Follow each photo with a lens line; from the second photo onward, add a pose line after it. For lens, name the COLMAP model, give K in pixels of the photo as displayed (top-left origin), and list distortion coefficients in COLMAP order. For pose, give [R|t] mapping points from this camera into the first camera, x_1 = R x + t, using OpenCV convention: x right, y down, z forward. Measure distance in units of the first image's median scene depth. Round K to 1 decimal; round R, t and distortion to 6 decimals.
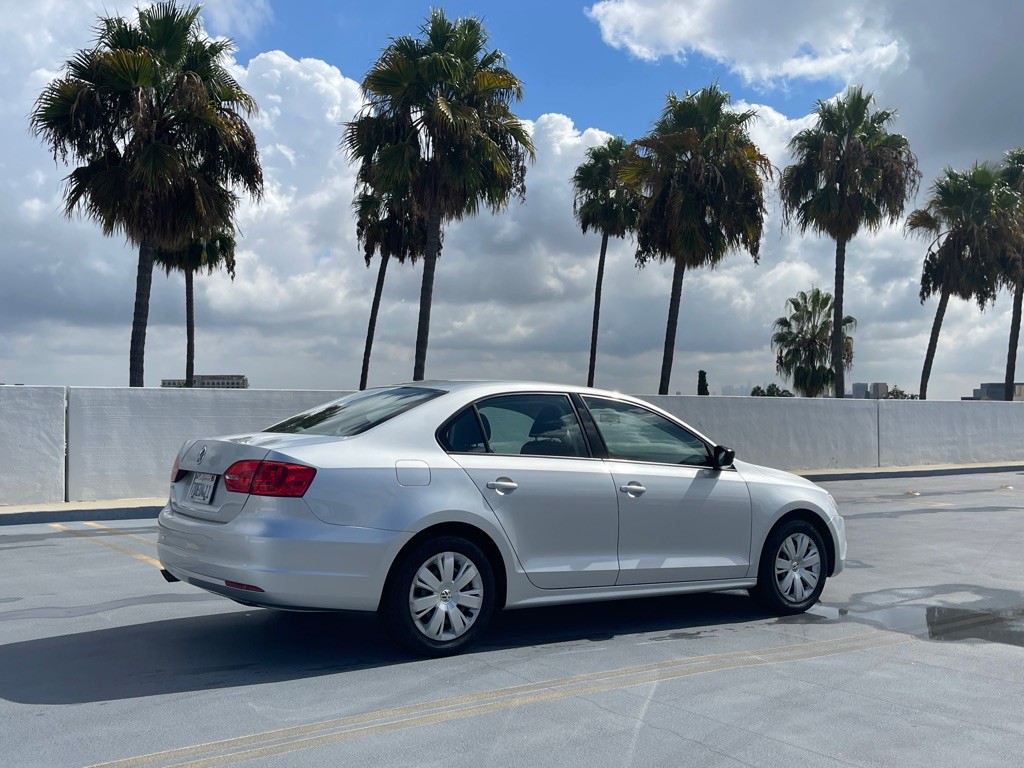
lens RADIAL K [[1073.5, 0, 512.0], [0, 1073.5, 384.0], [0, 0, 1]] dist [0.099428, -0.233501]
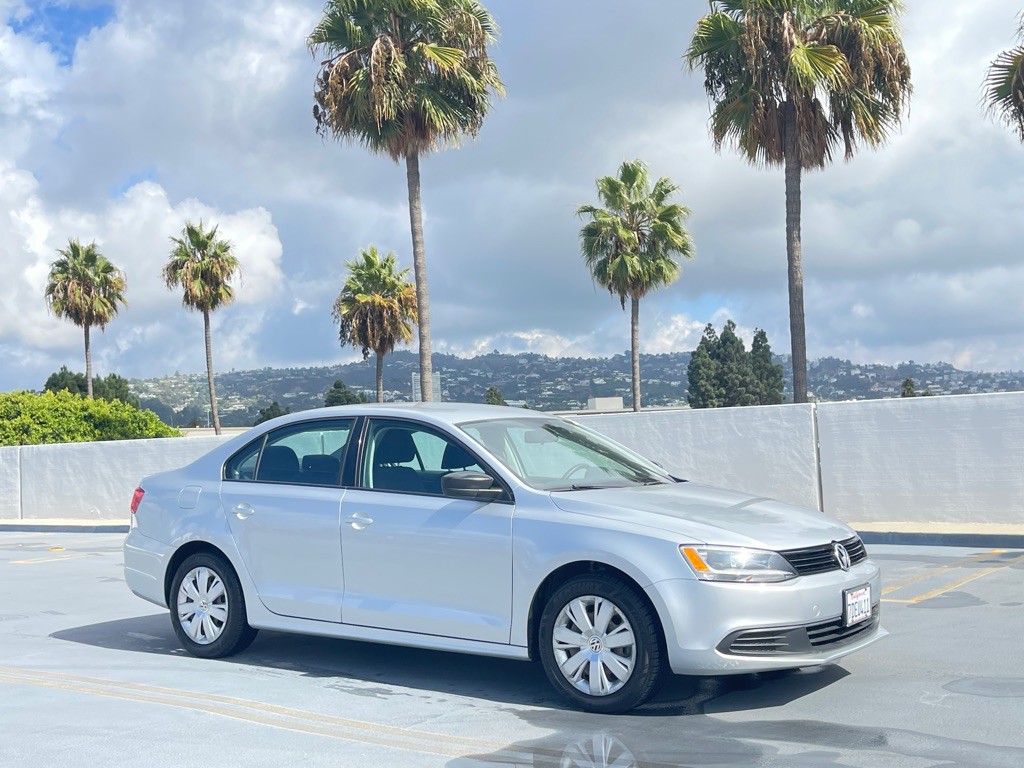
lens RADIAL K [[1216.2, 0, 501.6], [0, 1216.2, 385.7], [0, 0, 1]] dist [0.135646, -0.439860]
pose [[0.312504, -0.064791, -0.947704, 0.542039], [0.064754, 0.996803, -0.046795, 0.019284], [0.947707, -0.046744, 0.315701, 0.379726]]
